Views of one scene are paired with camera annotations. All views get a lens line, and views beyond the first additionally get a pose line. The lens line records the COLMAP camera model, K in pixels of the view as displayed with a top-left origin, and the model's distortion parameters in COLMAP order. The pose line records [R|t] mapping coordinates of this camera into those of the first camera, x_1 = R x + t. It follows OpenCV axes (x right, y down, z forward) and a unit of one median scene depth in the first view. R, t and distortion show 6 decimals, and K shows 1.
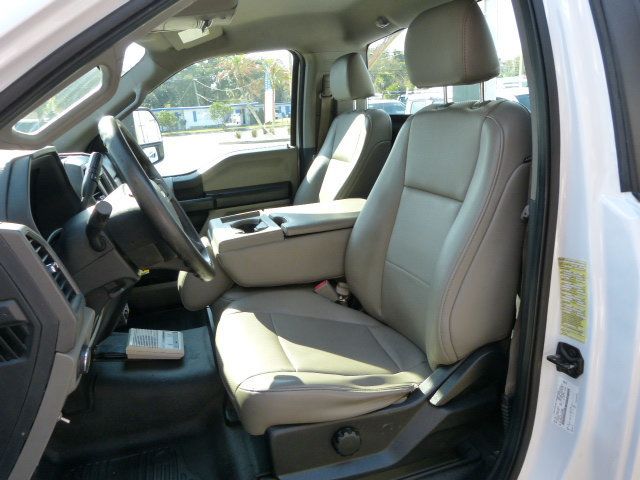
lens RADIAL K [[475.9, 0, 320.2], [0, 475.9, 238.8], [0, 0, 1]] dist [-0.038668, 0.023725]
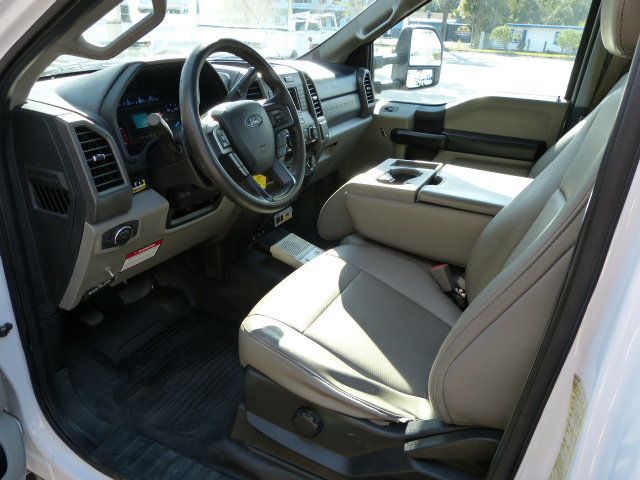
lens RADIAL K [[475.9, 0, 319.6], [0, 475.9, 243.1], [0, 0, 1]] dist [-0.038668, 0.023725]
pose [[0.716158, 0.383002, -0.583461, 0.304999], [-0.279039, 0.923382, 0.263635, -0.100101], [0.639730, -0.025996, 0.768160, 0.182501]]
